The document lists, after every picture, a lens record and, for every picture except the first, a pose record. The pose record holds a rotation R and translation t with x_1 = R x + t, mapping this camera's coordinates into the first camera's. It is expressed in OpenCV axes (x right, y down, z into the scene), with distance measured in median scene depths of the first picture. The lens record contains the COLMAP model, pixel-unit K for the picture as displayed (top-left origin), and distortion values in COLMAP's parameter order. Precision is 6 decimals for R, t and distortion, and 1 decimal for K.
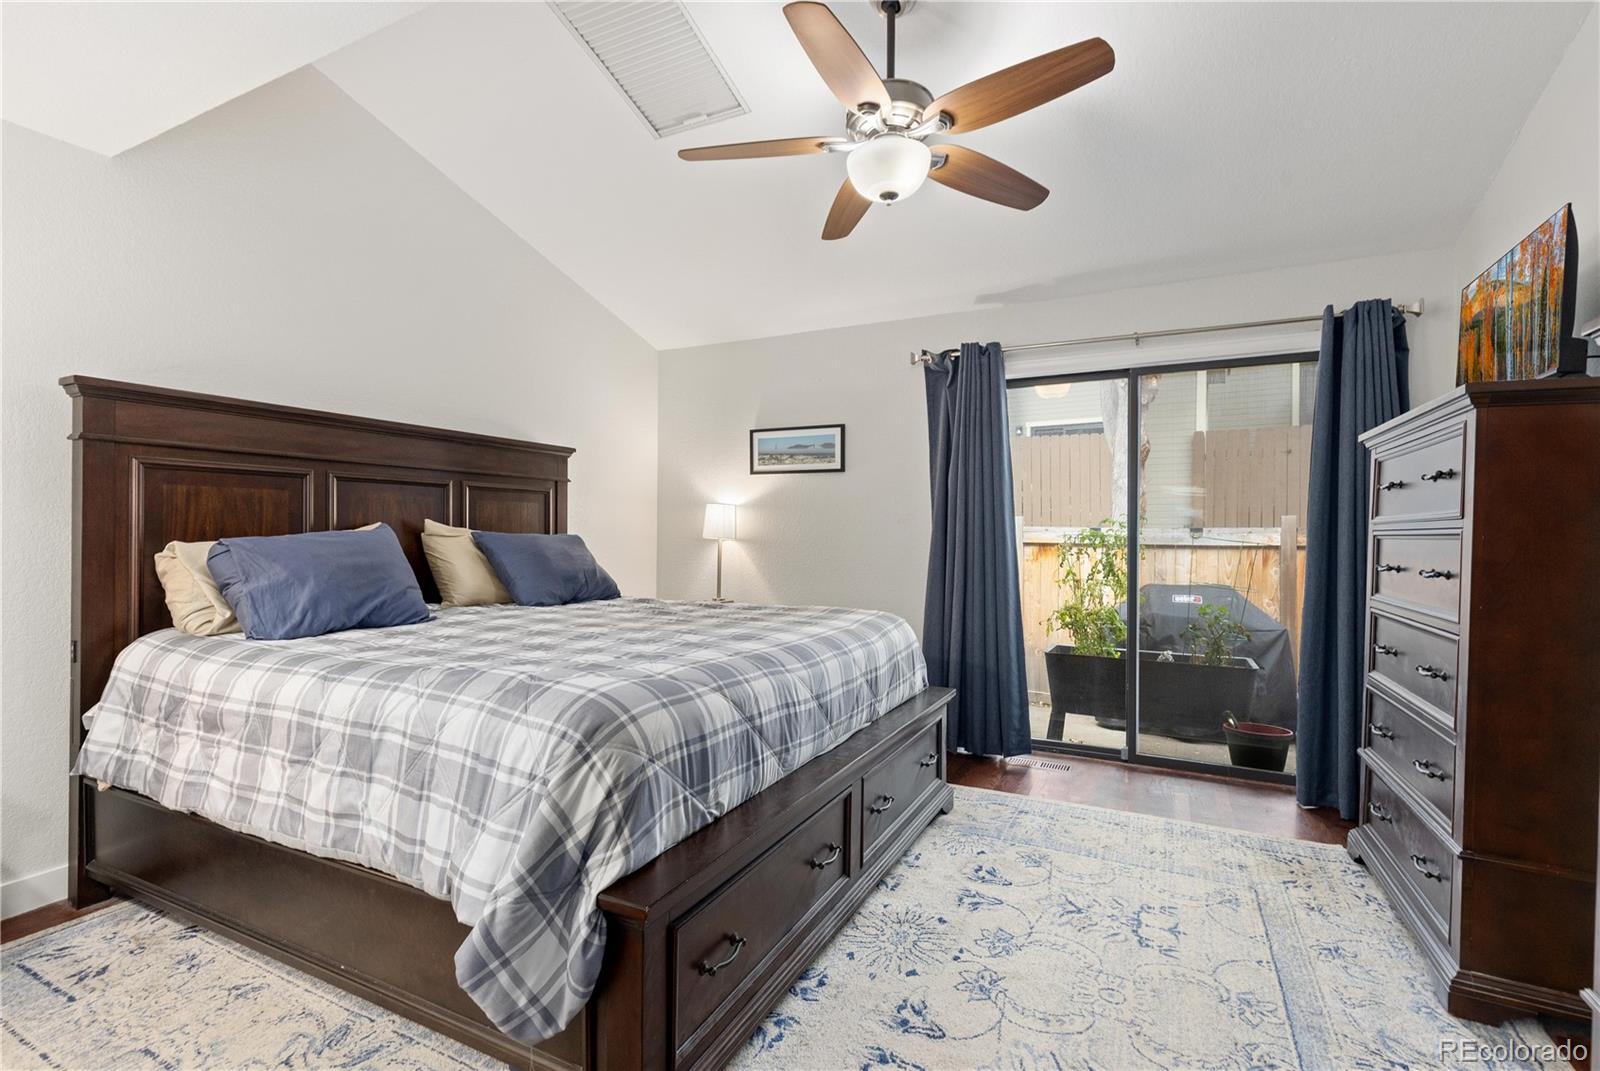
lens RADIAL K [[730.6, 0, 795.9], [0, 730.6, 539.6], [0, 0, 1]] dist [0.004853, -0.000645]
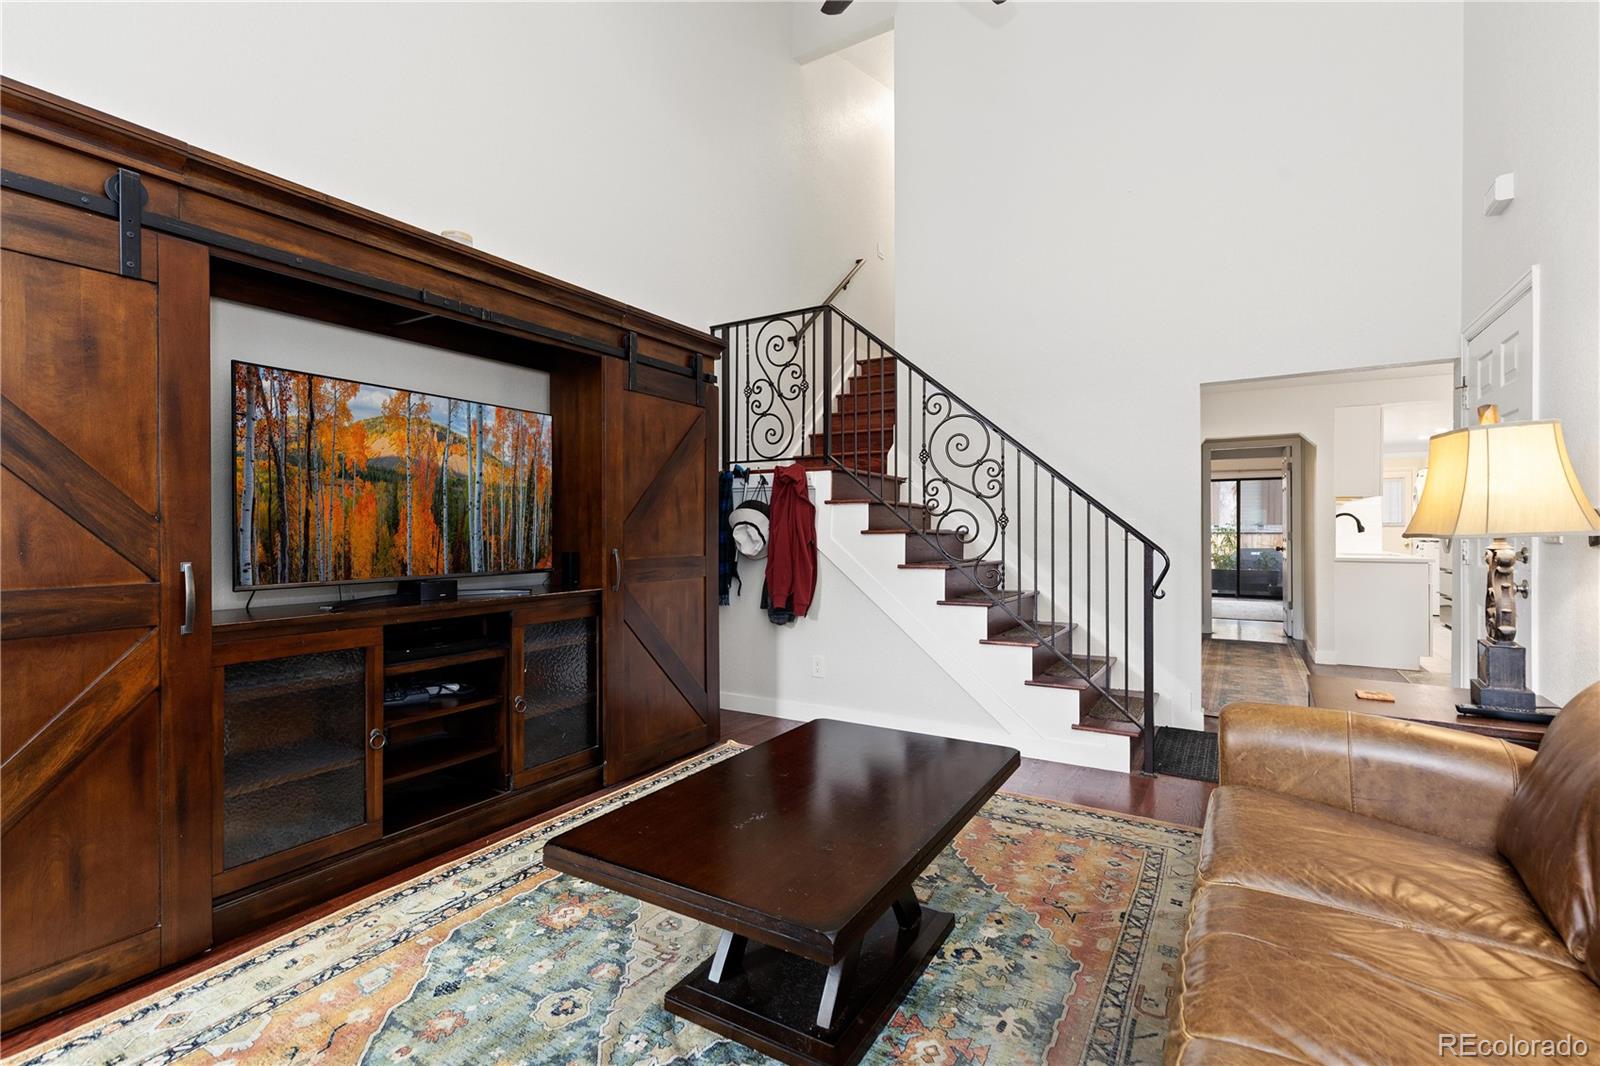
lens RADIAL K [[730.6, 0, 791.2], [0, 730.6, 528.4], [0, 0, 1]] dist [0.004853, -0.000645]
pose [[0.996406, -0.004859, -0.084566, -1.231921], [0.003859, 0.999921, -0.011982, 0.023649], [0.084617, 0.011612, 0.996346, -2.385135]]
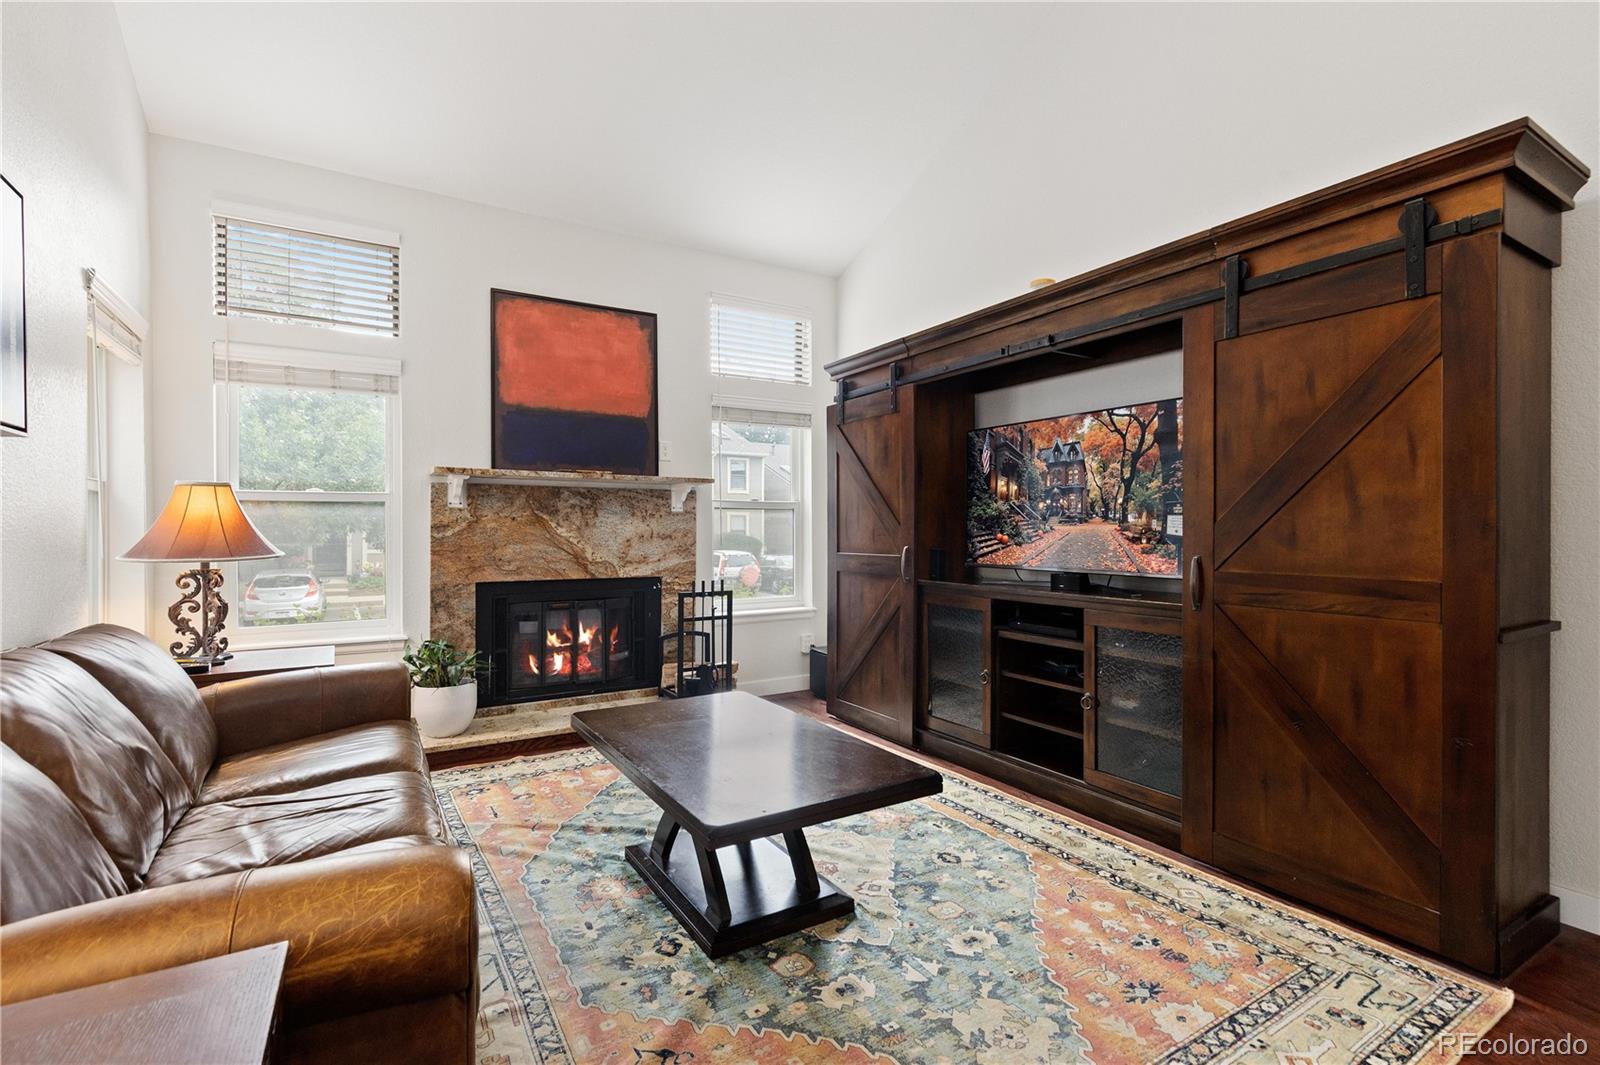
lens RADIAL K [[730.6, 0, 793.9], [0, 730.6, 528.2], [0, 0, 1]] dist [0.004853, -0.000645]
pose [[-0.533678, -0.004995, -0.845673, -0.763730], [-0.010289, 0.999947, 0.000587, 0.015669], [0.845625, 0.009014, -0.533701, -1.519788]]
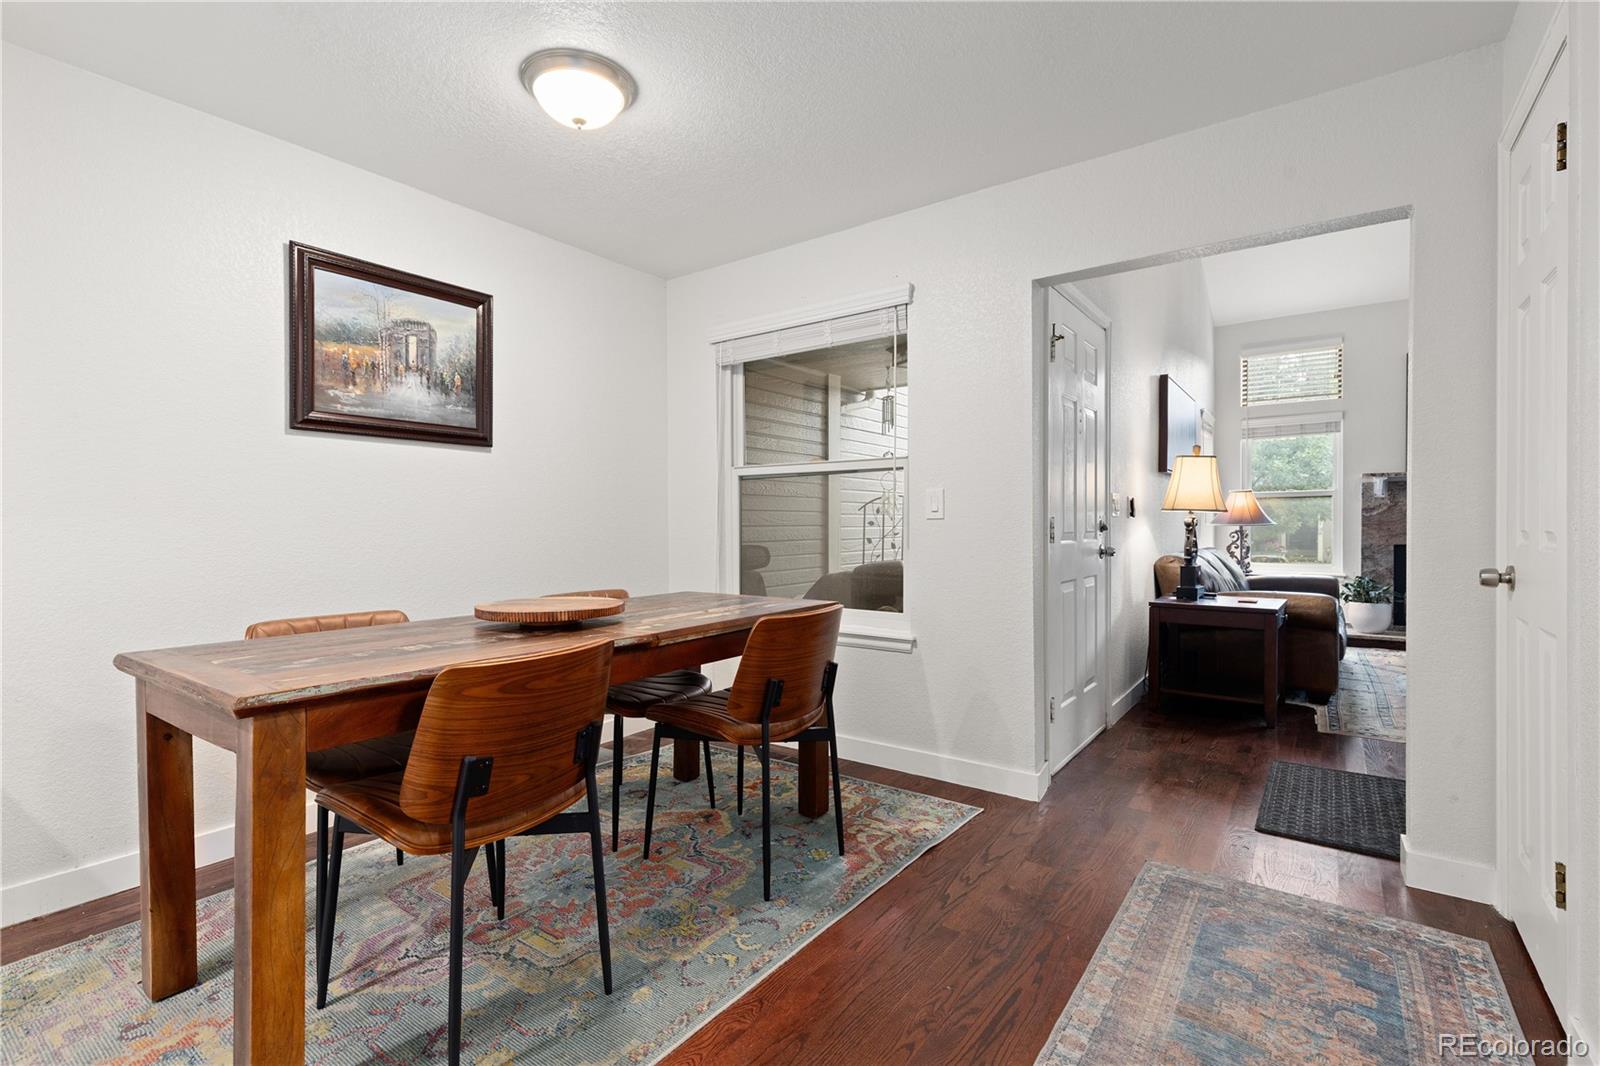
lens RADIAL K [[730.6, 0, 797.3], [0, 730.6, 532.4], [0, 0, 1]] dist [0.004853, -0.000645]
pose [[-0.987078, -0.000431, 0.160238, -0.337557], [0.003398, 0.999715, 0.023617, 0.028144], [-0.160202, 0.023856, -0.986796, -0.605515]]
